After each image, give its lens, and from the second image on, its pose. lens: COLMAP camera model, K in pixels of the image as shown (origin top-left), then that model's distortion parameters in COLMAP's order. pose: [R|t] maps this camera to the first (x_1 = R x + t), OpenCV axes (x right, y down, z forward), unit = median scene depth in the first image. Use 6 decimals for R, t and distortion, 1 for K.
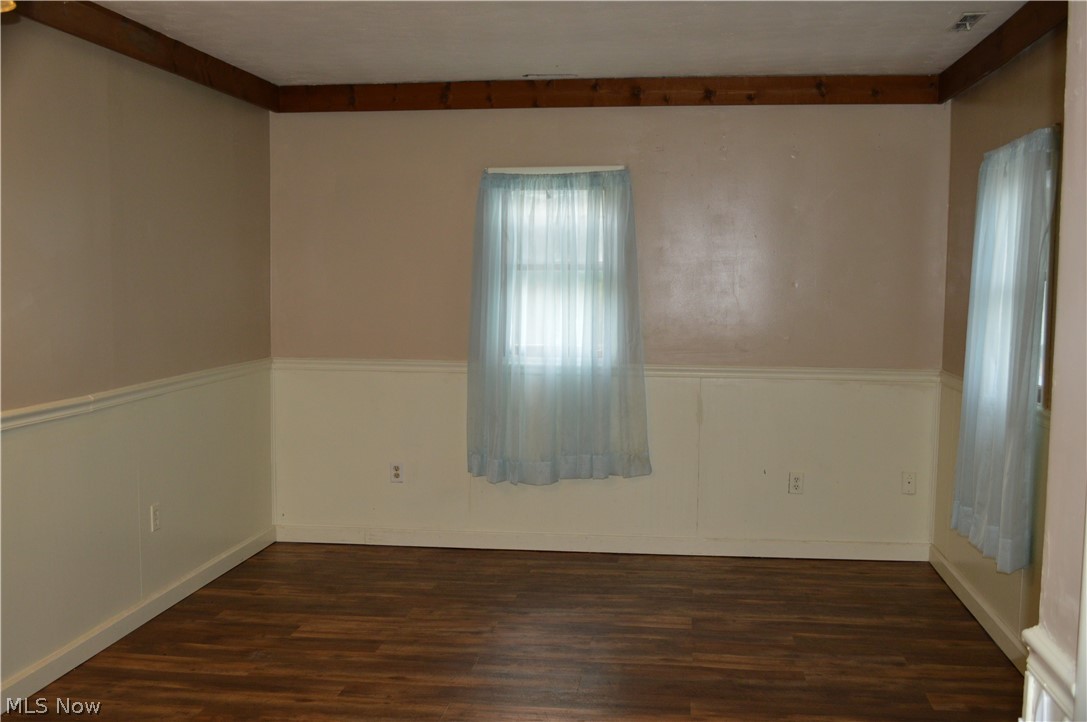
lens RADIAL K [[1109.2, 0, 540.0], [0, 1109.2, 366.3], [0, 0, 1]] dist [-0.059188, 0.009648]
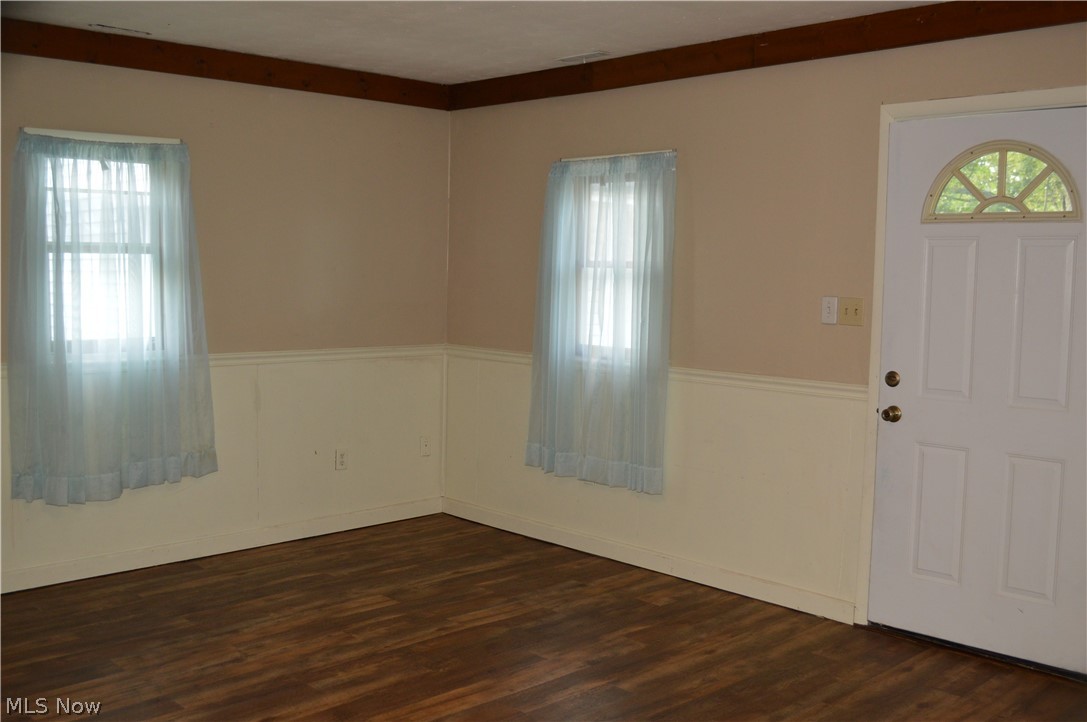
lens RADIAL K [[1109.2, 0, 540.0], [0, 1109.2, 366.3], [0, 0, 1]] dist [-0.059188, 0.009648]
pose [[0.620793, -0.065034, 0.781273, -0.491035], [0.051968, 0.997775, 0.041762, -0.016980], [-0.782250, 0.014675, 0.622791, 0.211648]]
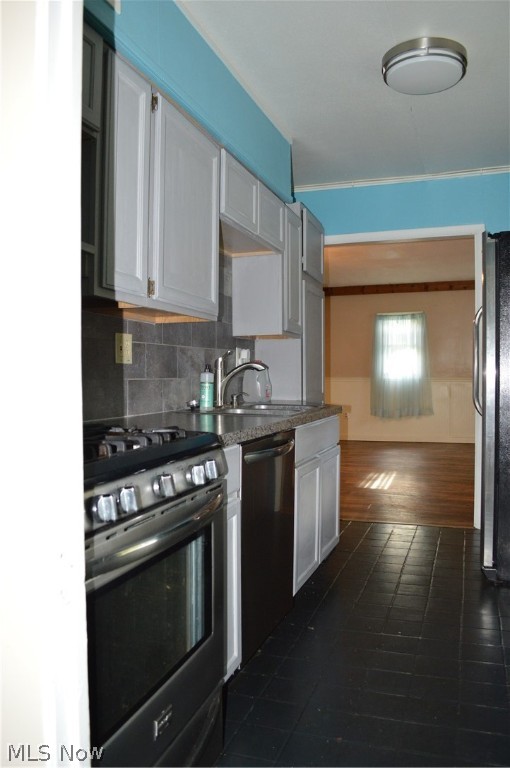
lens RADIAL K [[622.4, 0, 255.0], [0, 622.4, 384.0], [0, 0, 1]] dist [-0.077977, 0.004392]
pose [[0.983301, -0.009952, -0.181714, -0.072295], [-0.006073, 0.996153, -0.087423, 0.172660], [0.181885, 0.087066, 0.979458, -0.741125]]
